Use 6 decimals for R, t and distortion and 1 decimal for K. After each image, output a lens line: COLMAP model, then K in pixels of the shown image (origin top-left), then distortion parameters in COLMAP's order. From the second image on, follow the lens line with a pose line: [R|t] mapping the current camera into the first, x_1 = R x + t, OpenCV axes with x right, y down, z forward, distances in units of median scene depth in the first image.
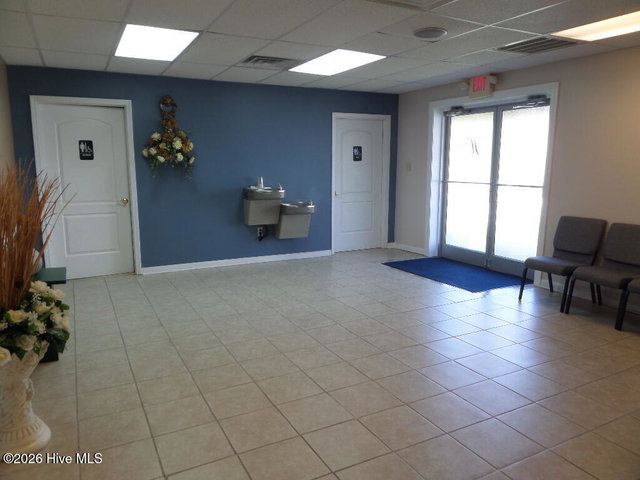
lens RADIAL K [[464.8, 0, 319.6], [0, 464.8, 240.2], [0, 0, 1]] dist [-0.018976, -0.003481]
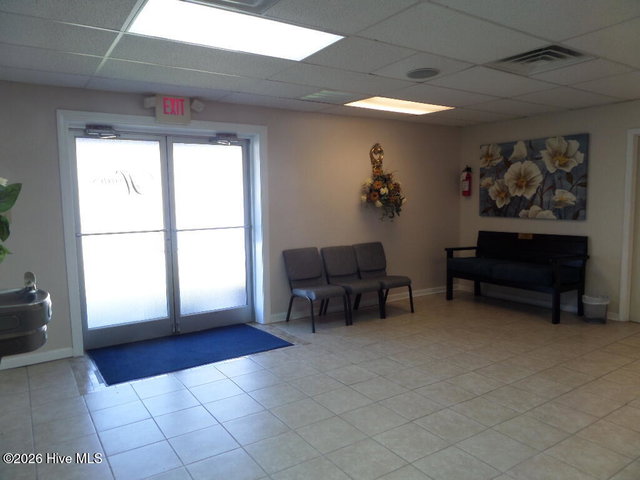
lens RADIAL K [[464.8, 0, 319.6], [0, 464.8, 240.2], [0, 0, 1]] dist [-0.018976, -0.003481]
pose [[-0.095967, -0.094390, 0.990899, -0.522373], [0.180043, 0.977427, 0.110543, -0.168427], [-0.978966, 0.189013, -0.076807, 0.928224]]
